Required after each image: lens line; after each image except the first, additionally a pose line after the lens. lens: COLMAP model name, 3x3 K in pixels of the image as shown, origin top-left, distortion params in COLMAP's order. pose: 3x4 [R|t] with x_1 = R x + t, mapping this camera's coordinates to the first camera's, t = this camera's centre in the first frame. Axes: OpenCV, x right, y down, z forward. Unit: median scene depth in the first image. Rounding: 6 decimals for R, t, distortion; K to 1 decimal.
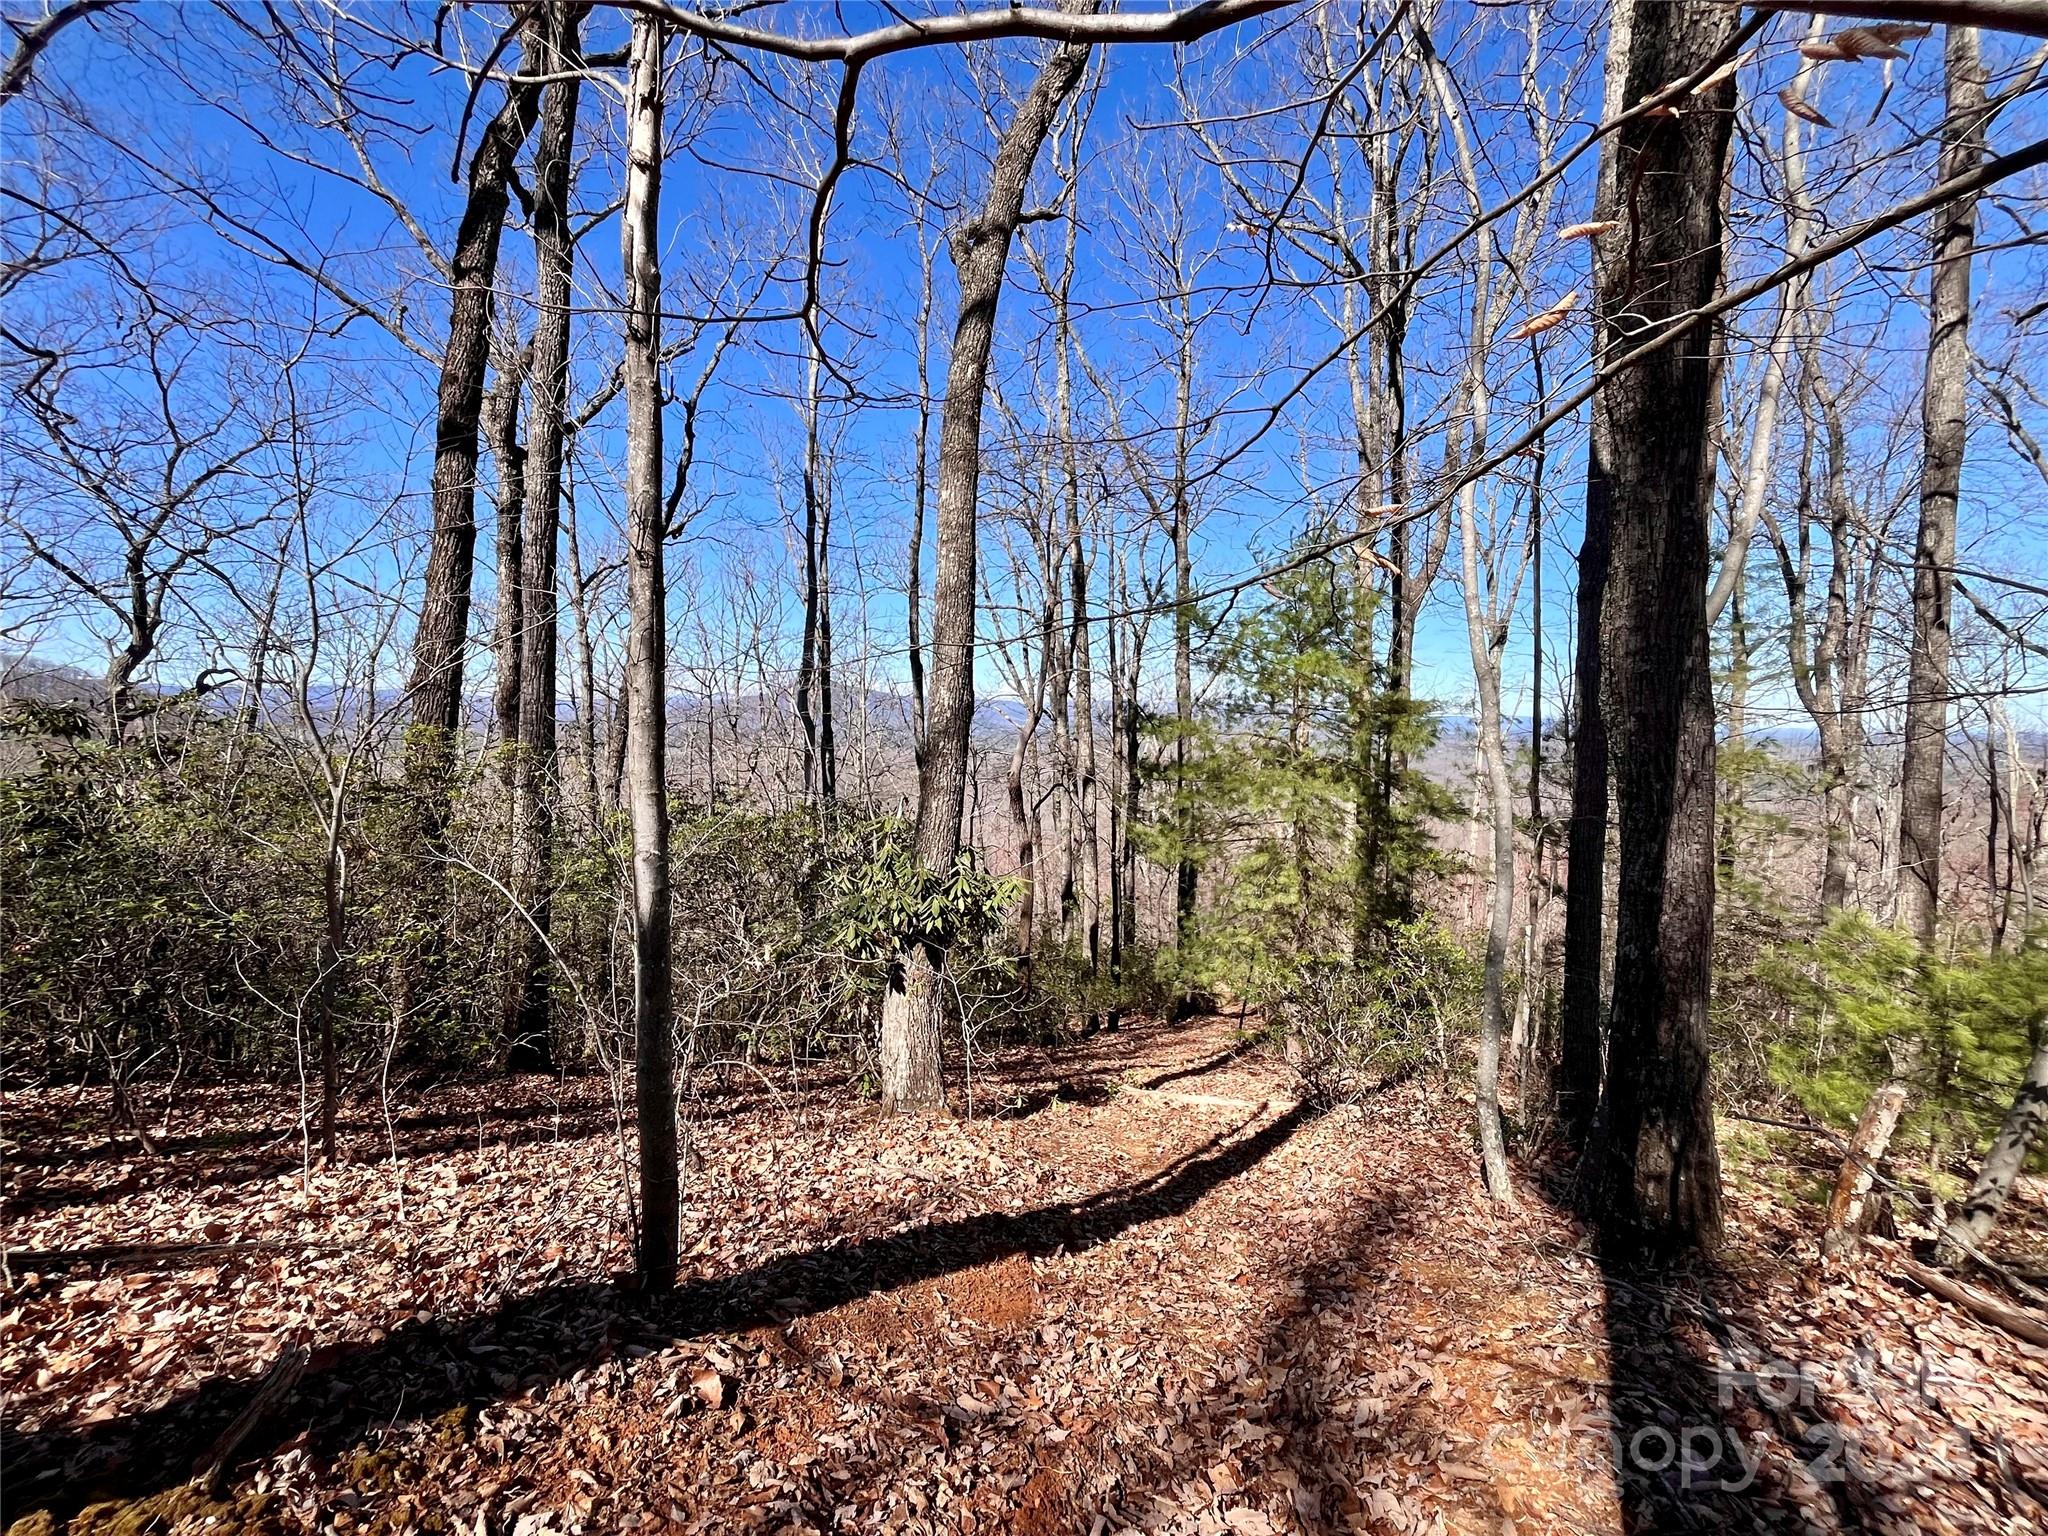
lens RADIAL K [[830.5, 0, 1021.0], [0, 830.5, 778.7], [0, 0, 1]] dist [-0.002735, 0.000025]
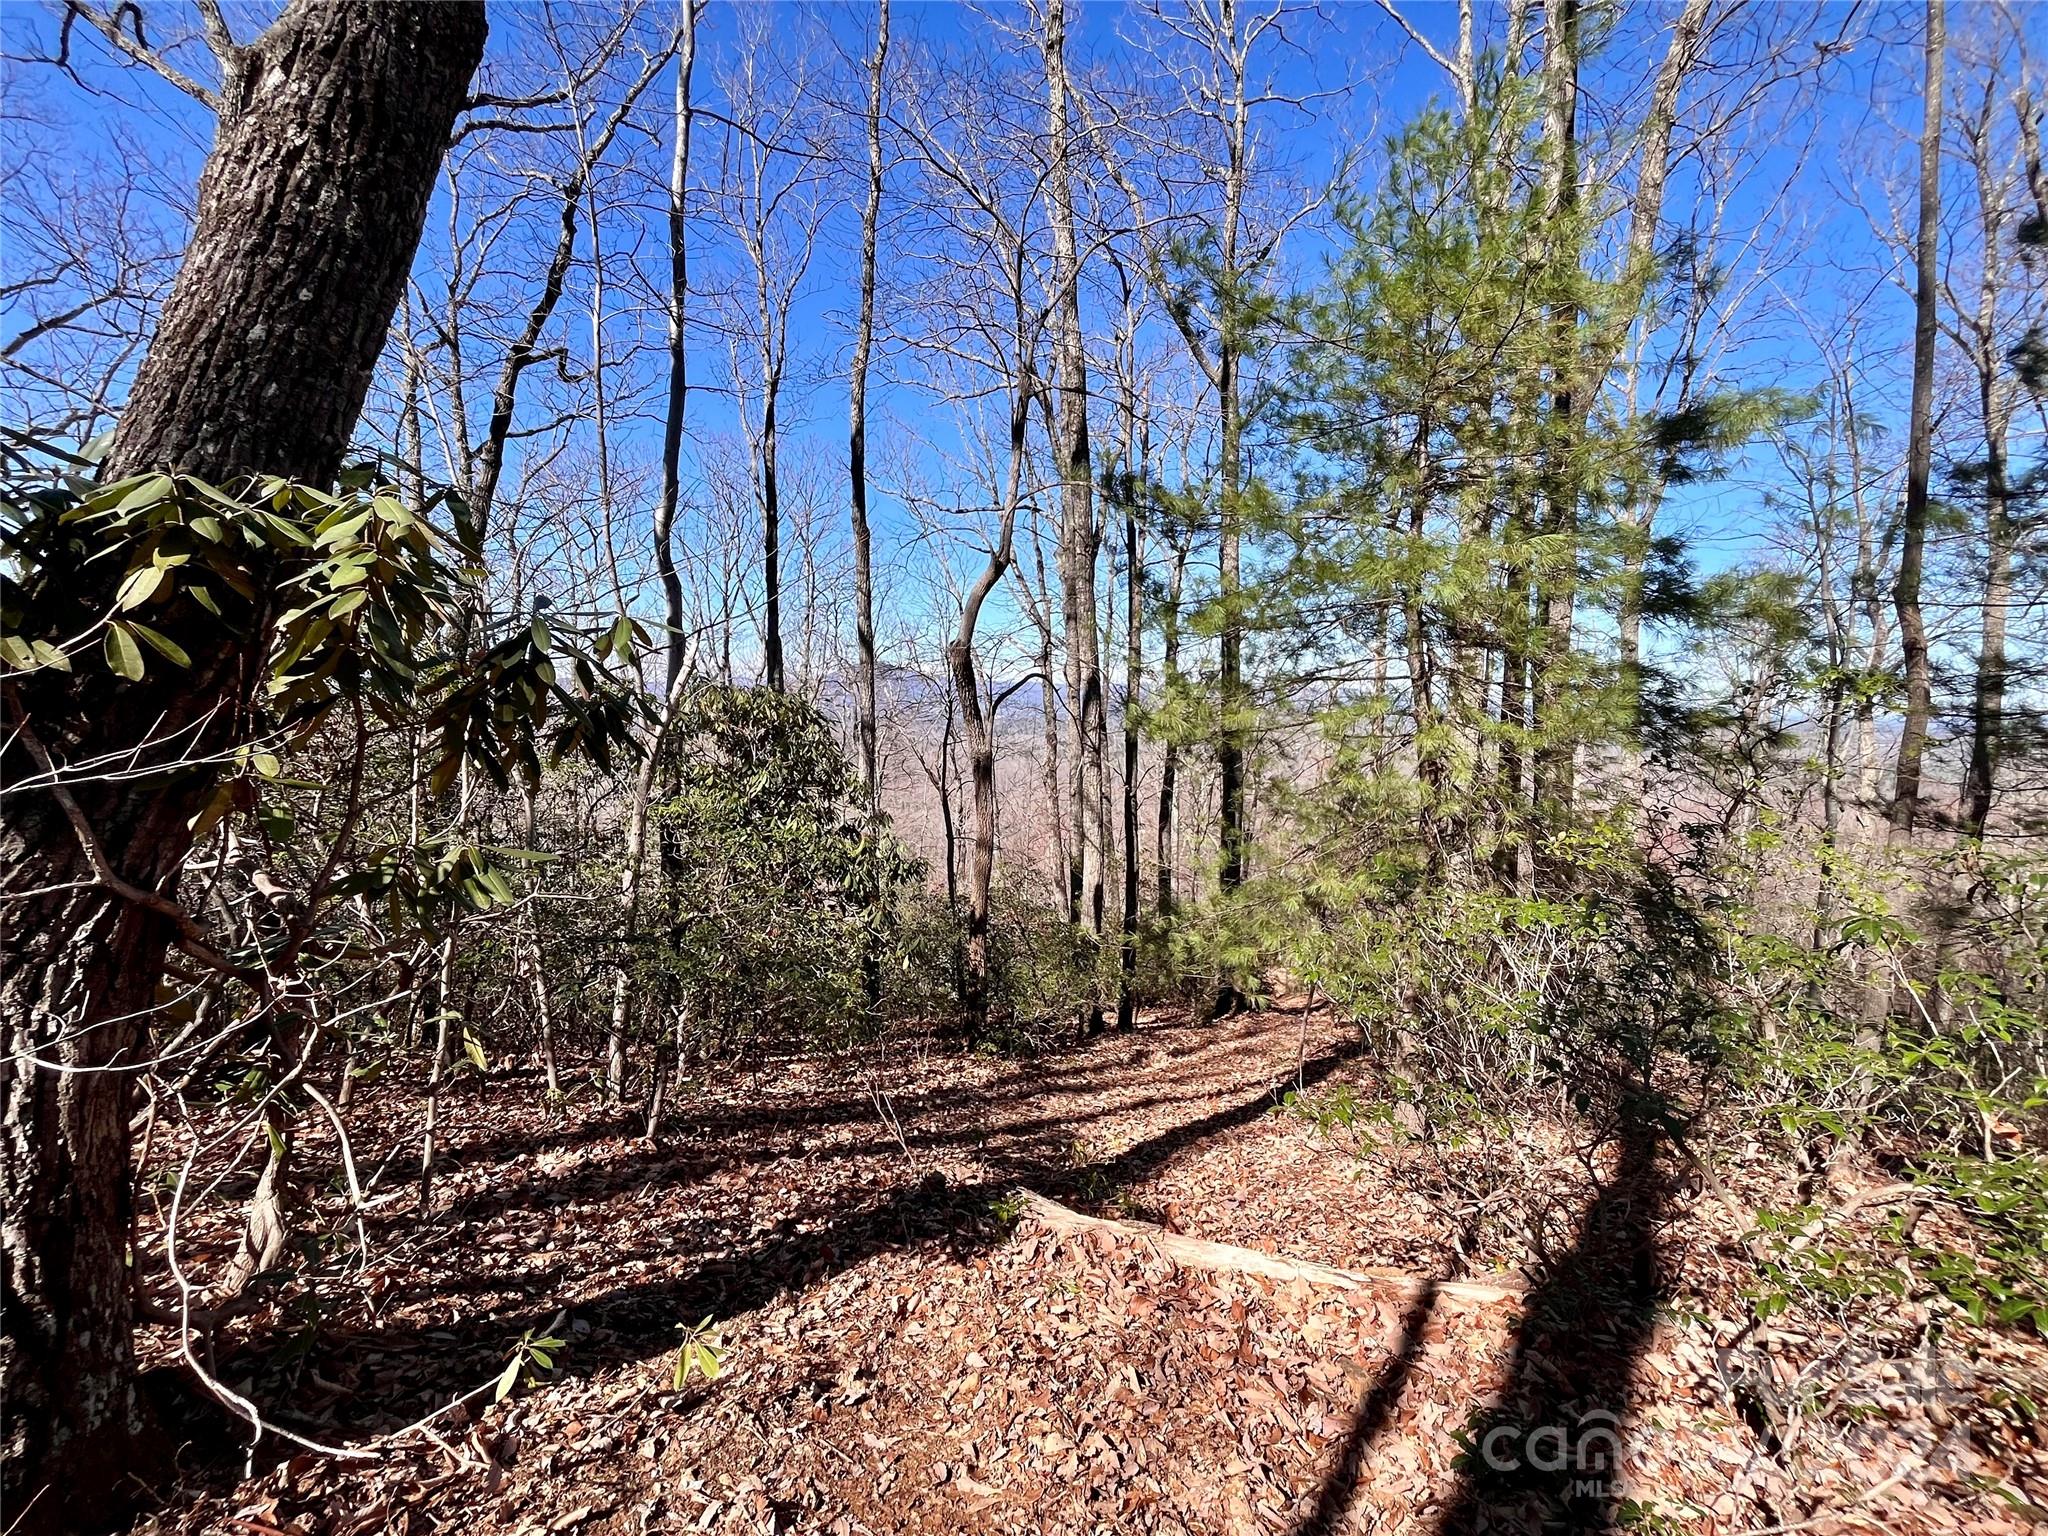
lens RADIAL K [[830.5, 0, 1020.1], [0, 830.5, 767.1], [0, 0, 1]] dist [-0.002735, 0.000025]
pose [[0.997852, 0.008200, -0.064990, 0.152588], [-0.007930, 0.999959, 0.004411, 0.166109], [0.065023, -0.003886, 0.997876, 0.648146]]
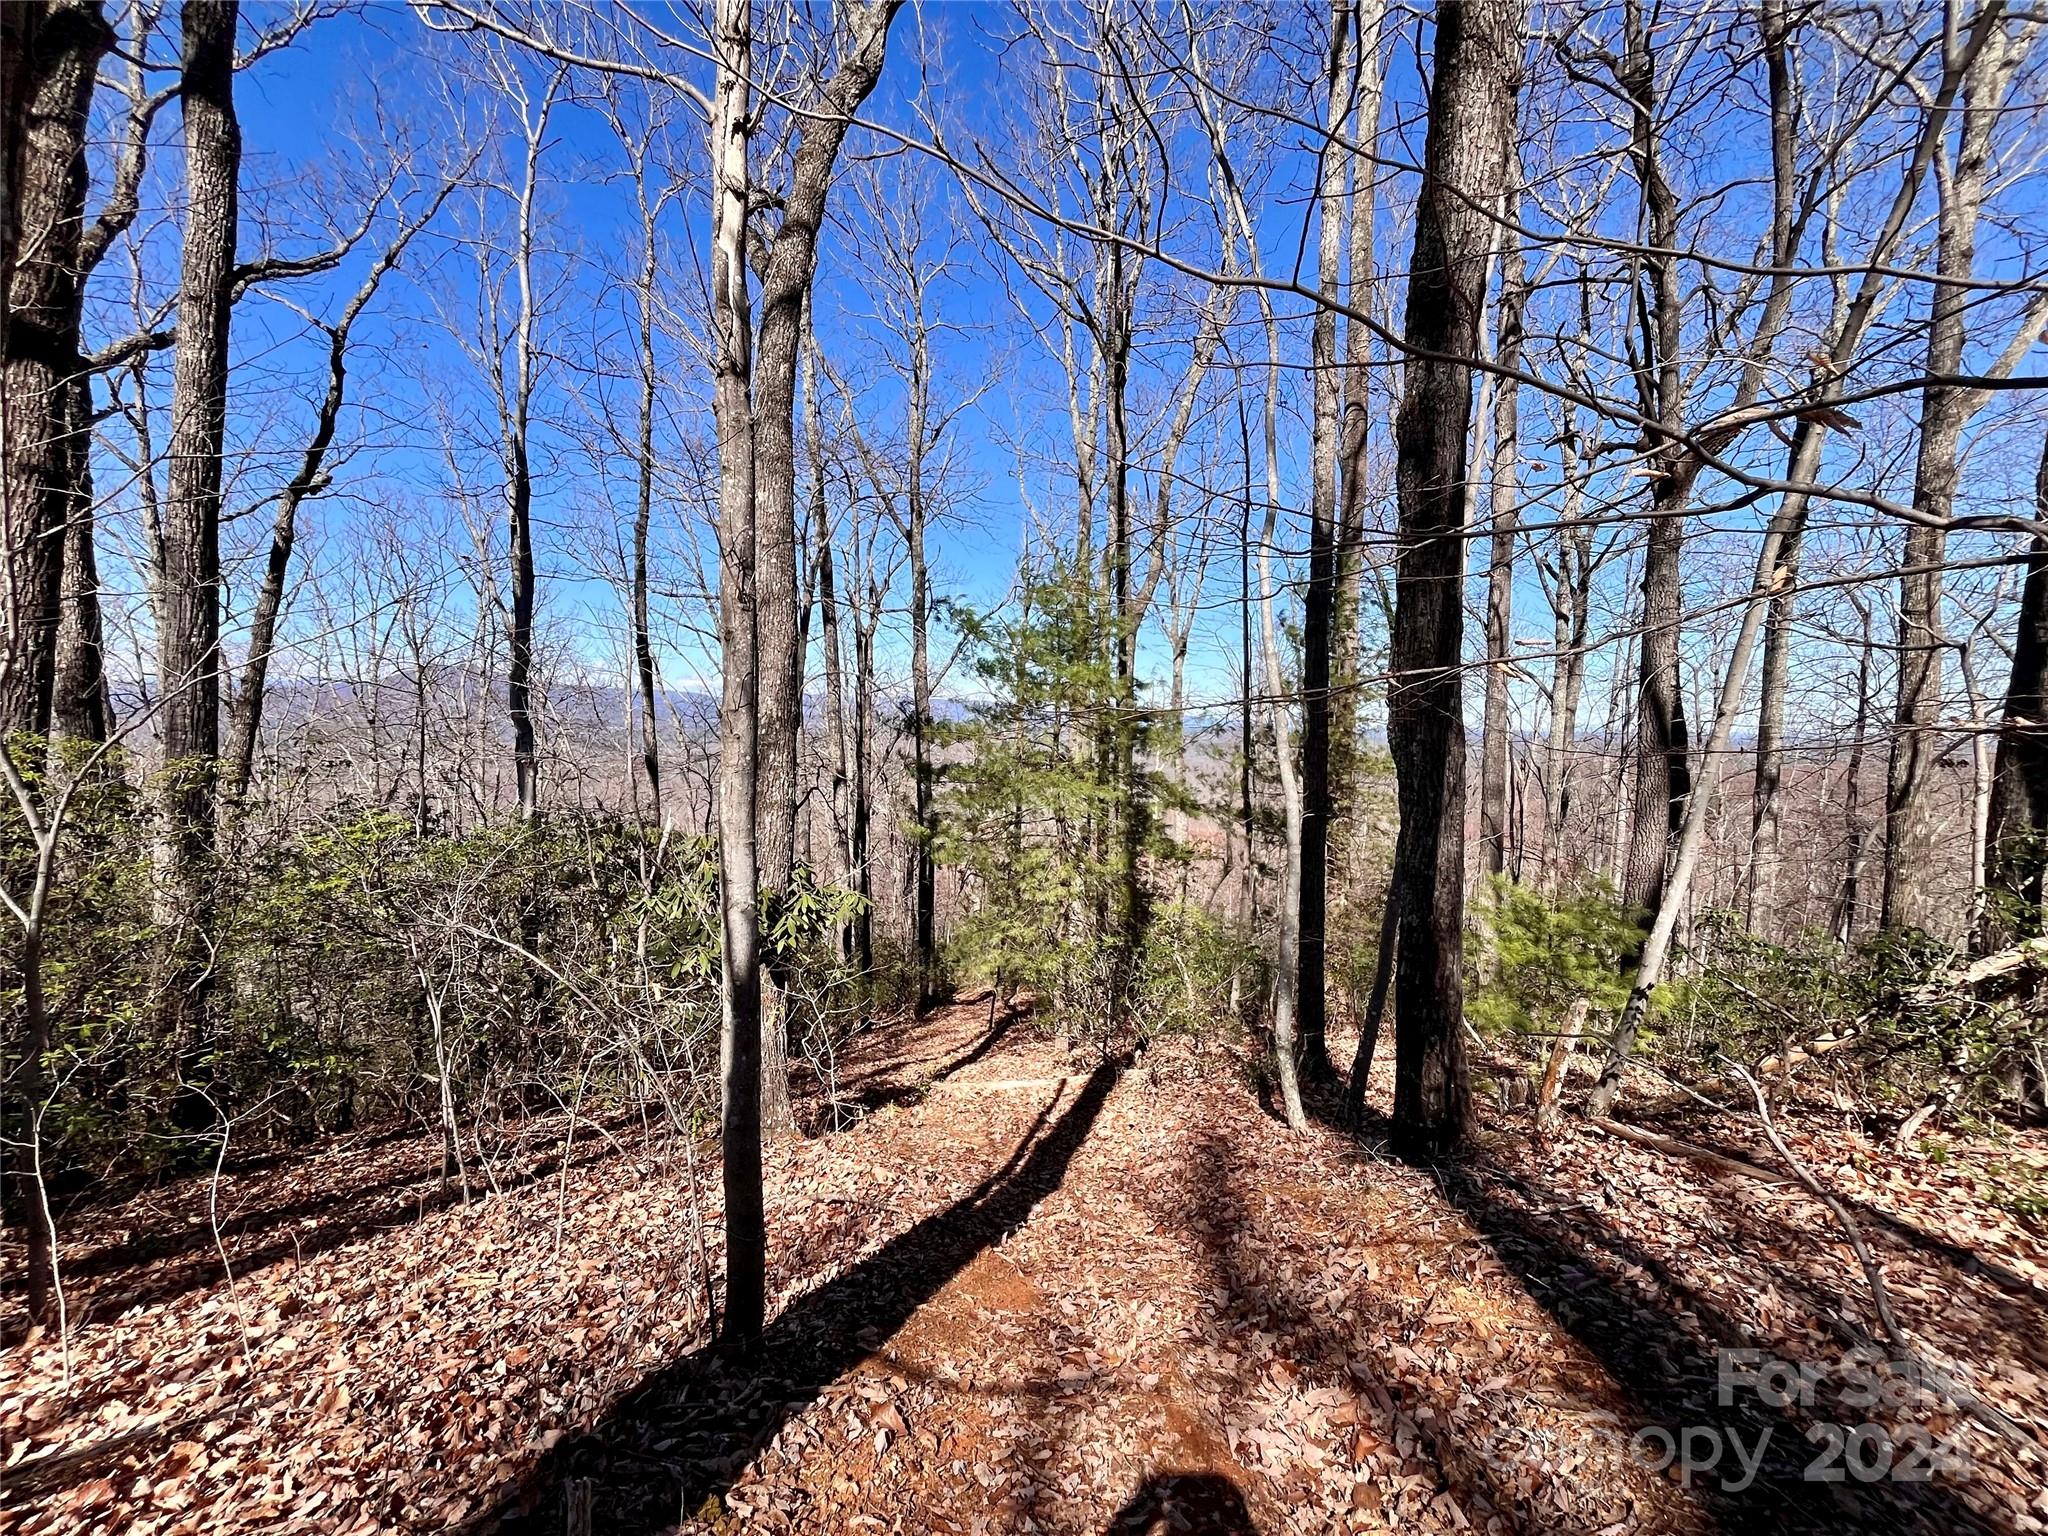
lens RADIAL K [[830.5, 0, 1020.2], [0, 830.5, 777.1], [0, 0, 1]] dist [-0.002735, 0.000025]
pose [[0.936152, -0.017758, 0.351146, -0.147457], [0.015919, 0.999840, 0.008122, -0.018447], [-0.351234, -0.002014, 0.936286, -0.006080]]
